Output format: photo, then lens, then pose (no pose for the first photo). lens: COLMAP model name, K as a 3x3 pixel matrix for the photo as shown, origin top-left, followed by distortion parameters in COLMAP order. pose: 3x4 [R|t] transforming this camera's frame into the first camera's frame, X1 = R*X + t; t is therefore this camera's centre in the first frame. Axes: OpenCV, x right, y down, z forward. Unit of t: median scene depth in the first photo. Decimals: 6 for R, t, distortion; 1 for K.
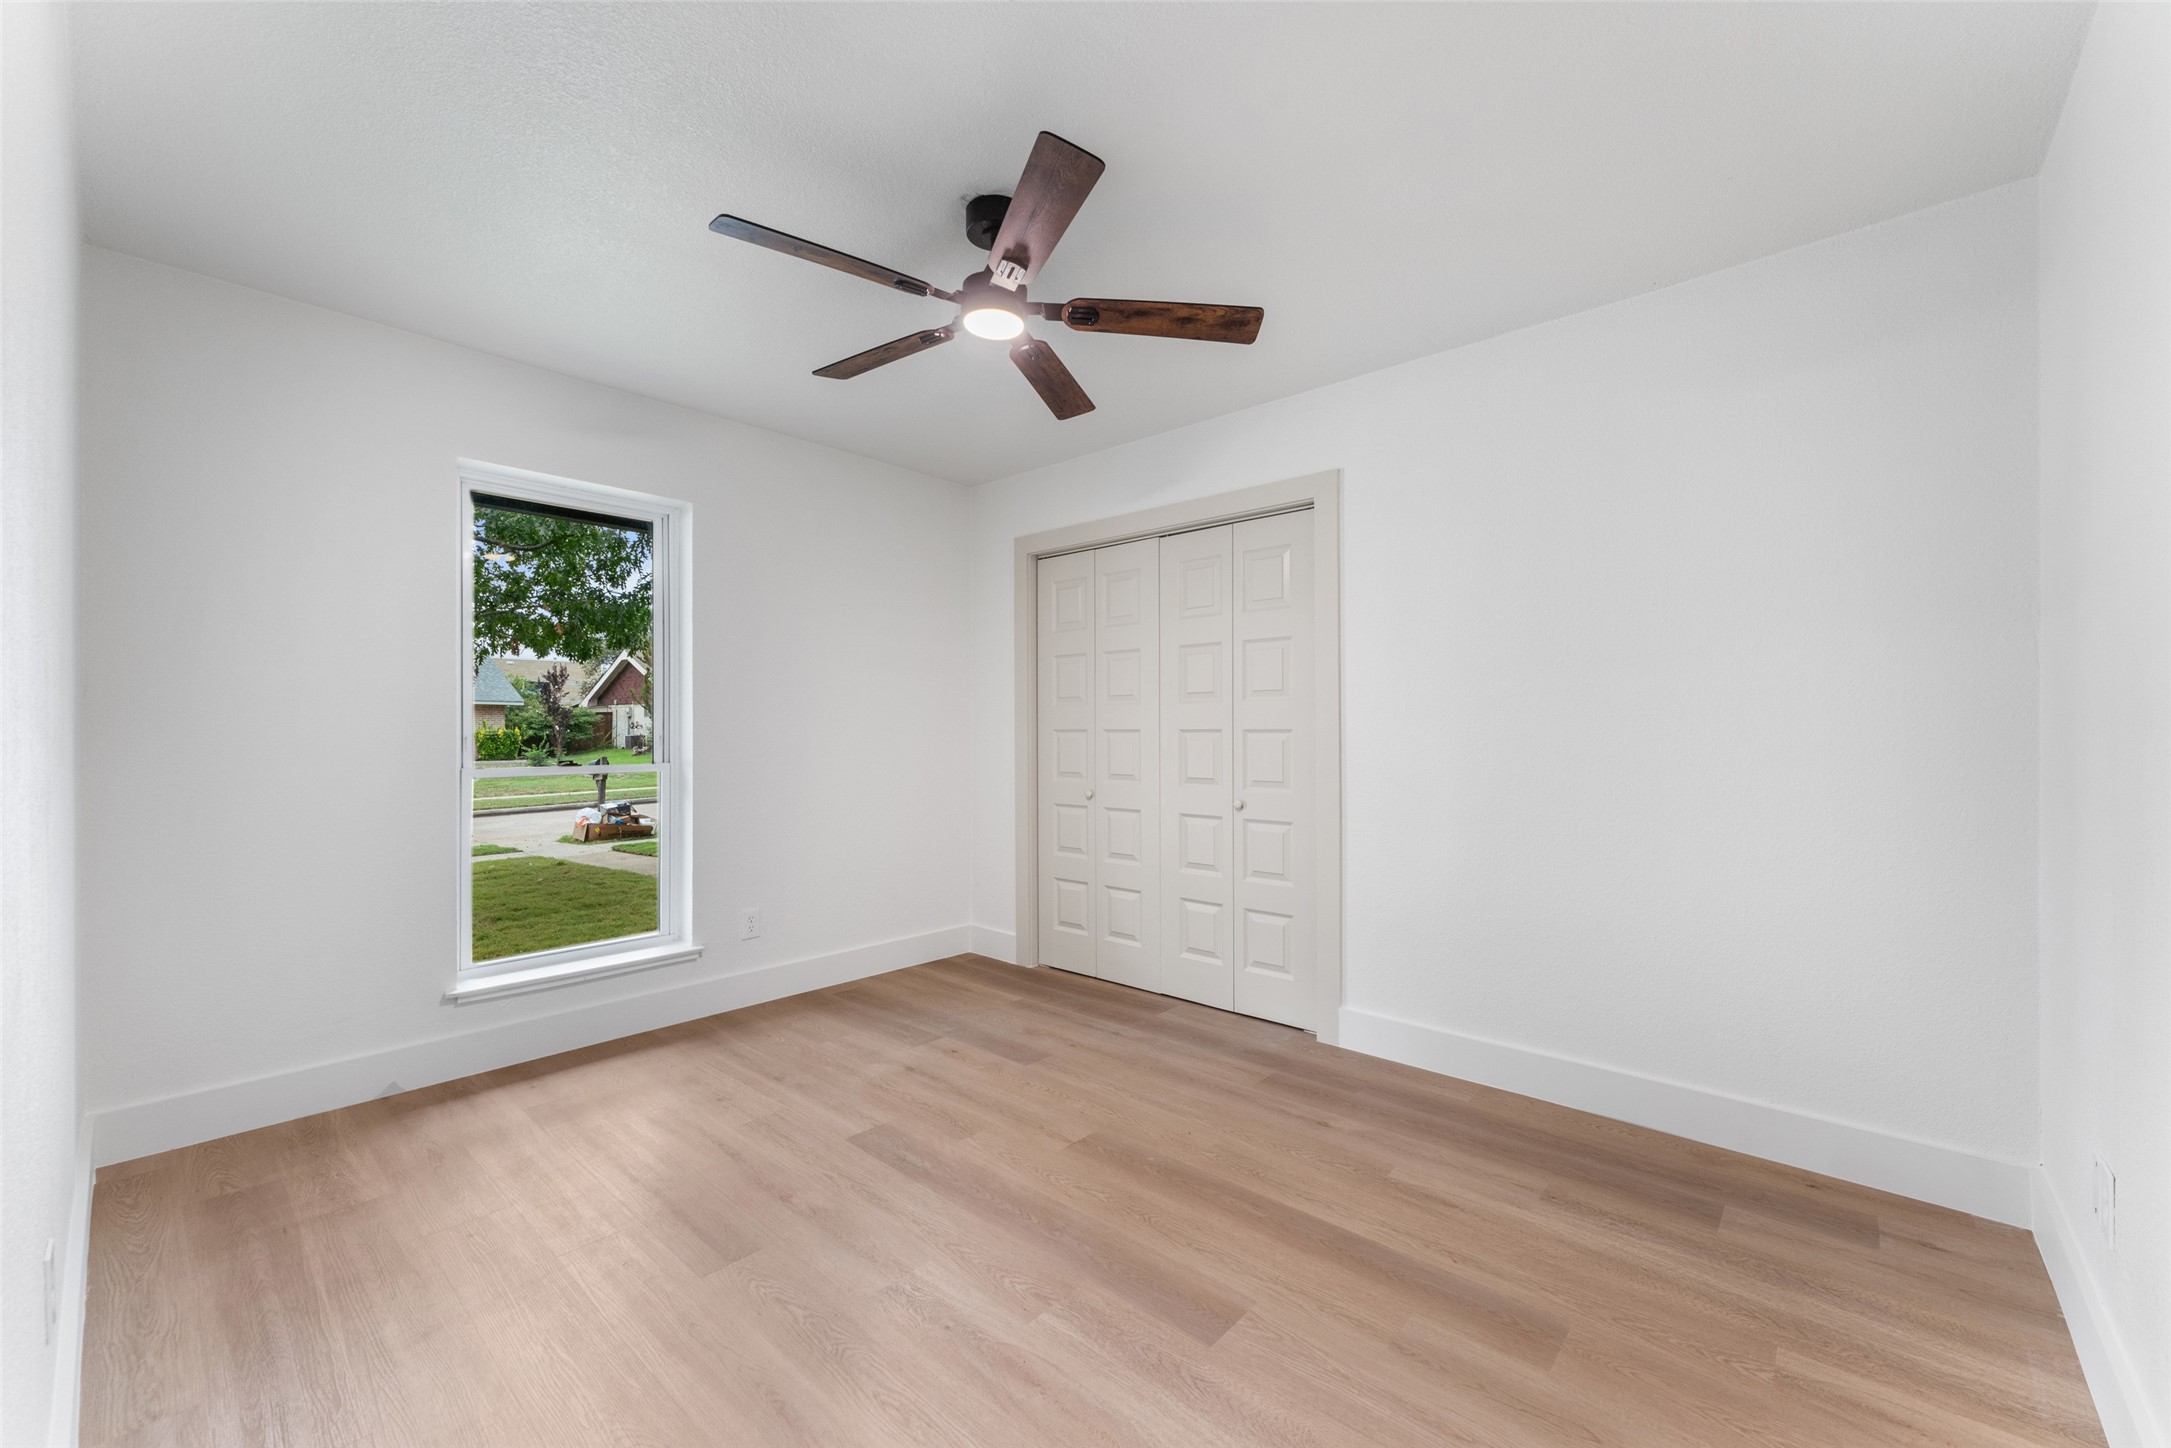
lens RADIAL K [[871.9, 0, 1075.6], [0, 871.9, 722.1], [0, 0, 1]] dist [0.009786, -0.002840]
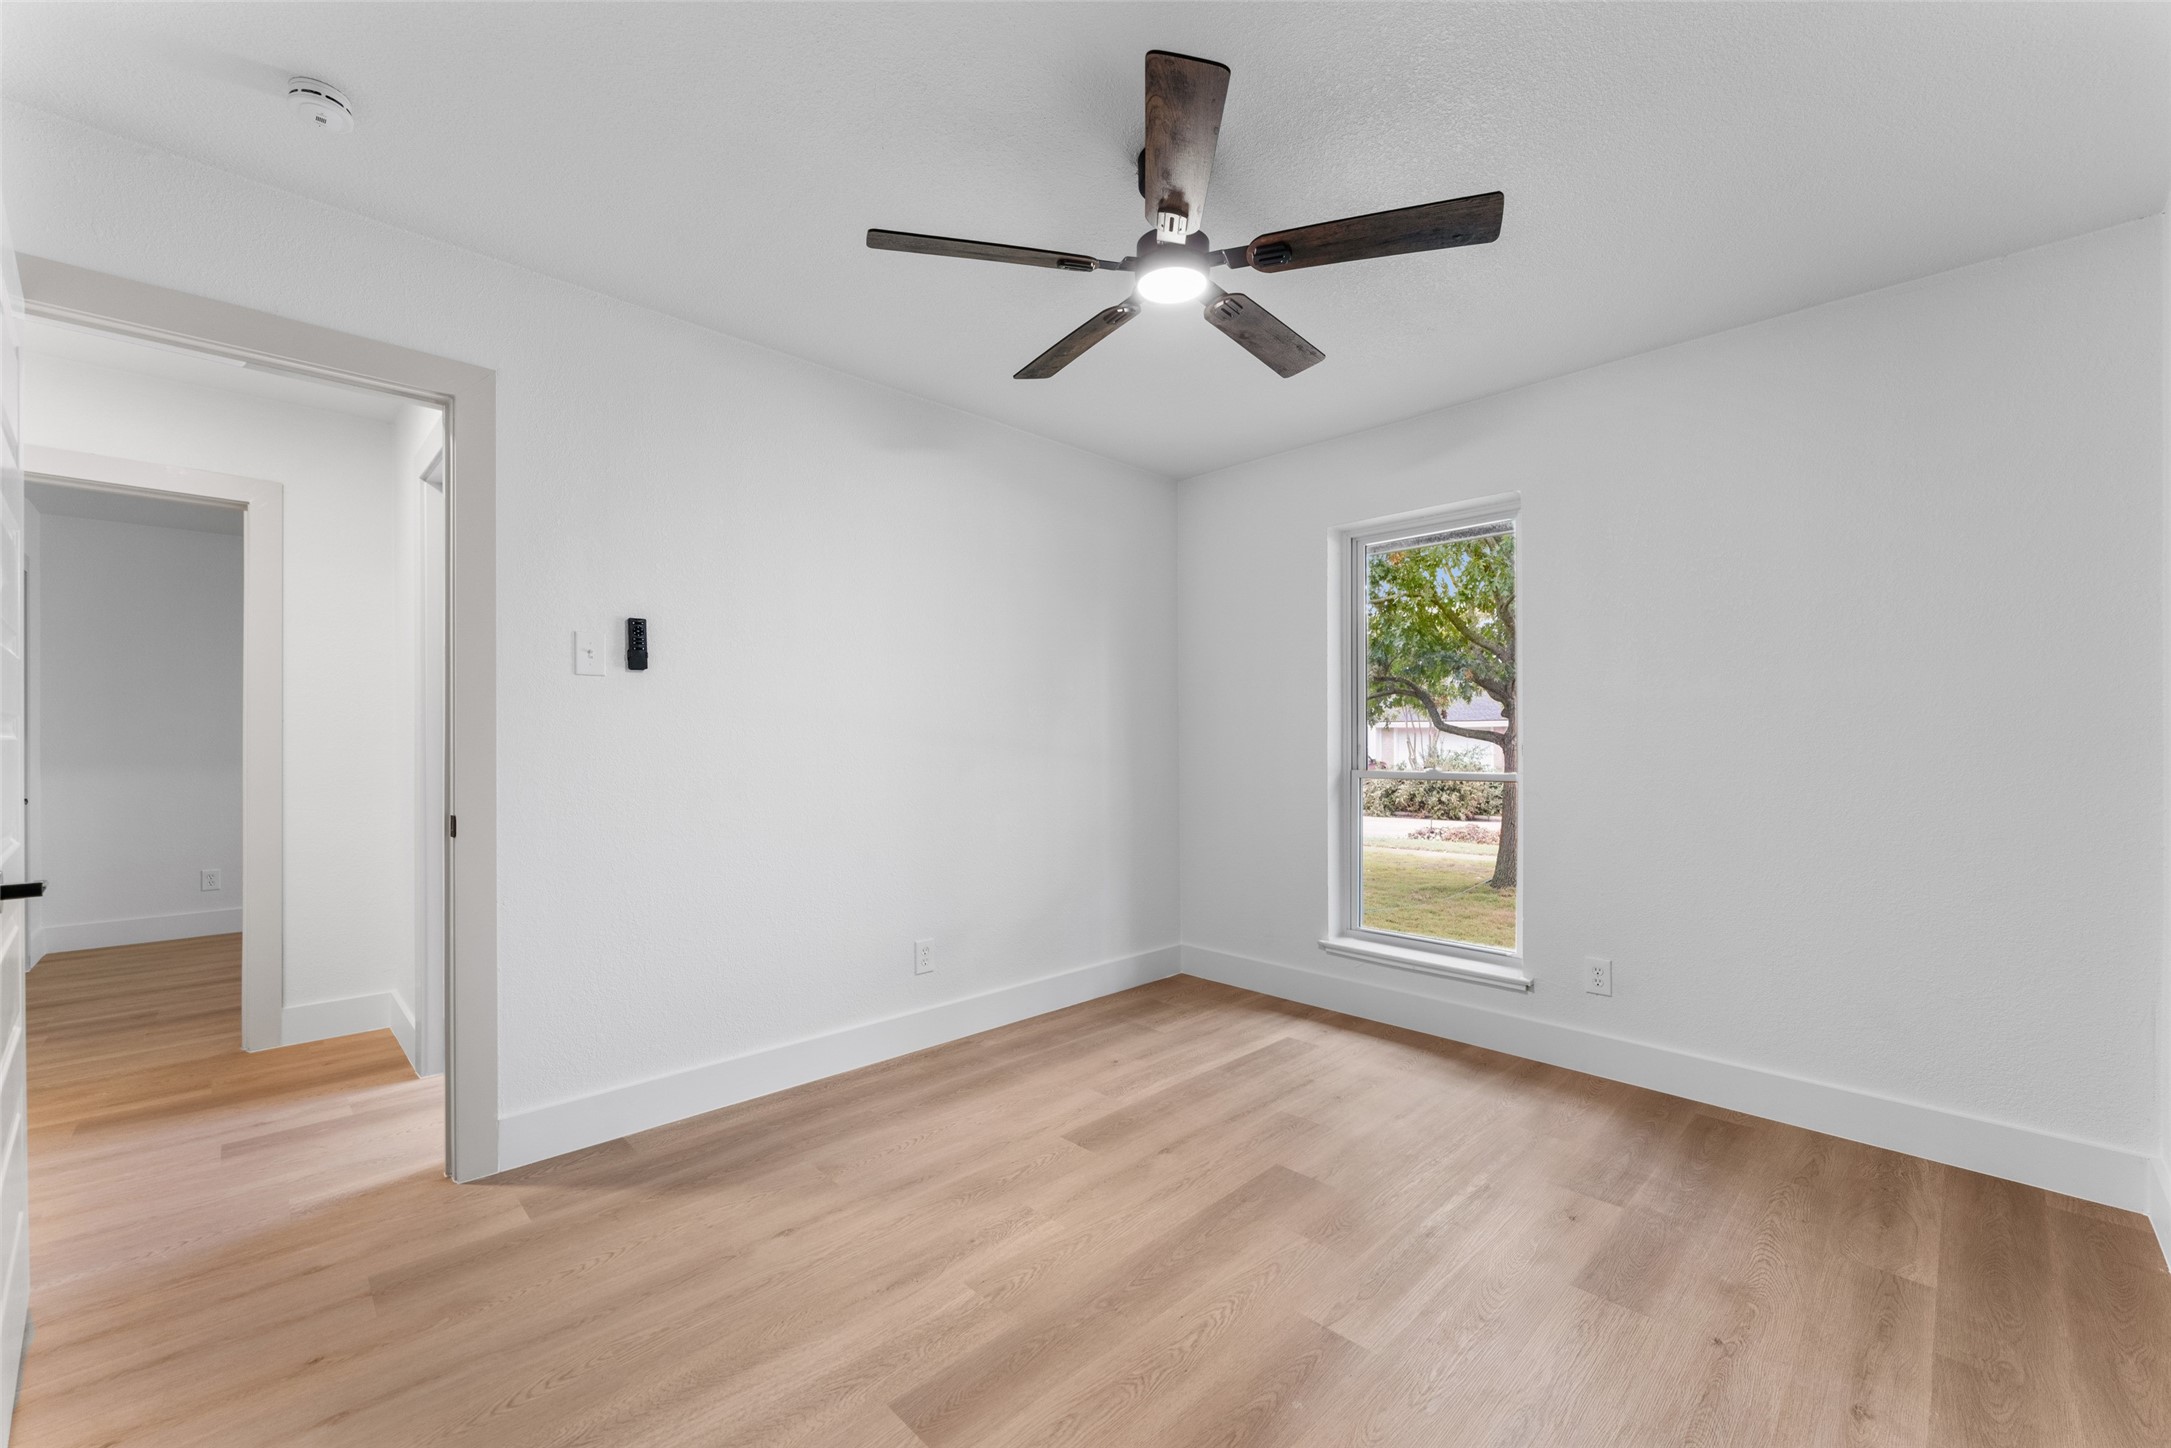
lens RADIAL K [[871.9, 0, 1076.3], [0, 871.9, 739.0], [0, 0, 1]] dist [0.009786, -0.002840]
pose [[-0.068152, 0.000879, -0.997675, 0.659680], [0.009719, 0.999953, 0.000217, 0.004346], [0.997628, -0.009682, -0.068158, 0.783959]]
